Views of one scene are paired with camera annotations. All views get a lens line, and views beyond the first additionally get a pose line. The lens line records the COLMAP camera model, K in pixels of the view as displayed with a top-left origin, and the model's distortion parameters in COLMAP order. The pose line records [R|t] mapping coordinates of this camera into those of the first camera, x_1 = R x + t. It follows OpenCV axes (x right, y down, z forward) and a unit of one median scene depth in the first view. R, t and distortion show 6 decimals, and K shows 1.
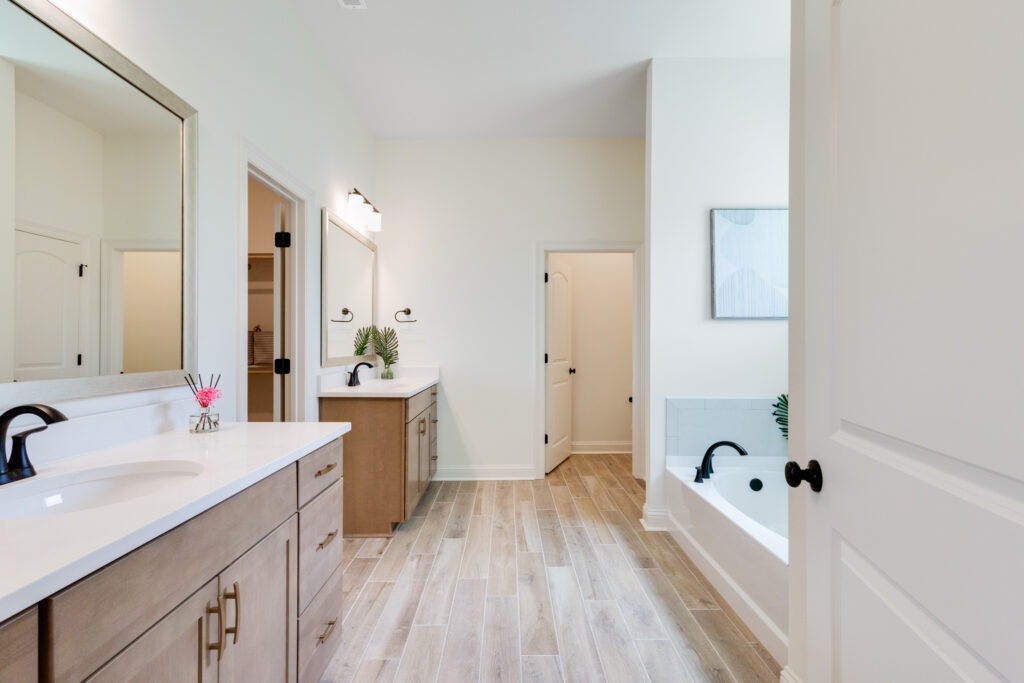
lens RADIAL K [[474.2, 0, 509.0], [0, 474.2, 342.9], [0, 0, 1]] dist [0.004249, 0.000735]
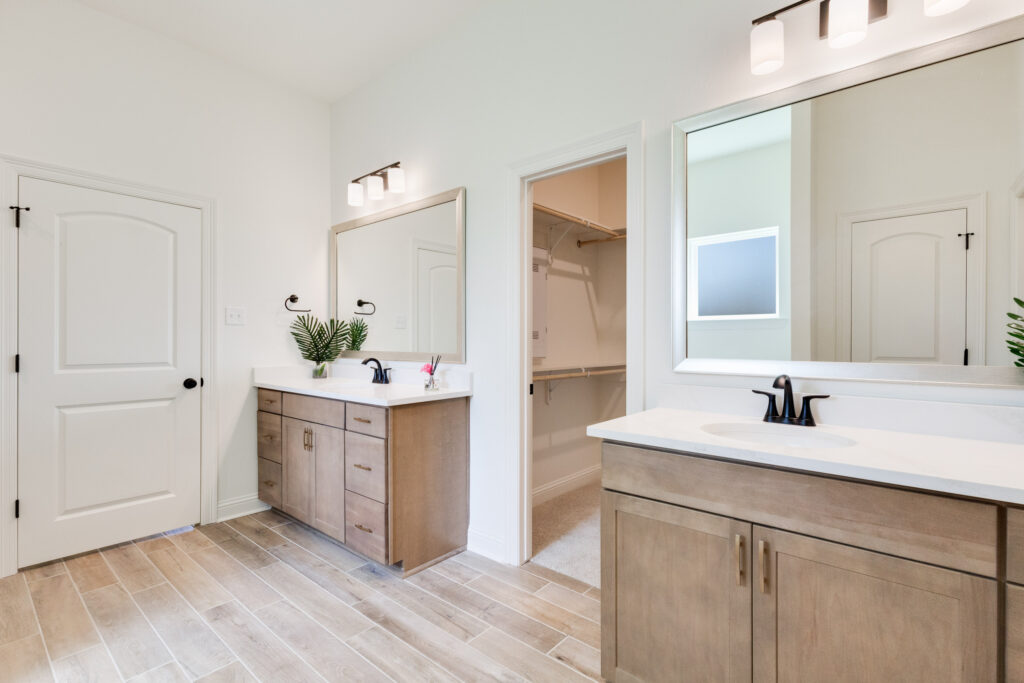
lens RADIAL K [[474.2, 0, 505.1], [0, 474.2, 342.2], [0, 0, 1]] dist [0.004249, 0.000735]
pose [[-0.661704, 0.001298, -0.749764, 0.324433], [0.001944, 0.999998, 0.000016, 0.018168], [0.749763, -0.001447, -0.661705, 1.707080]]
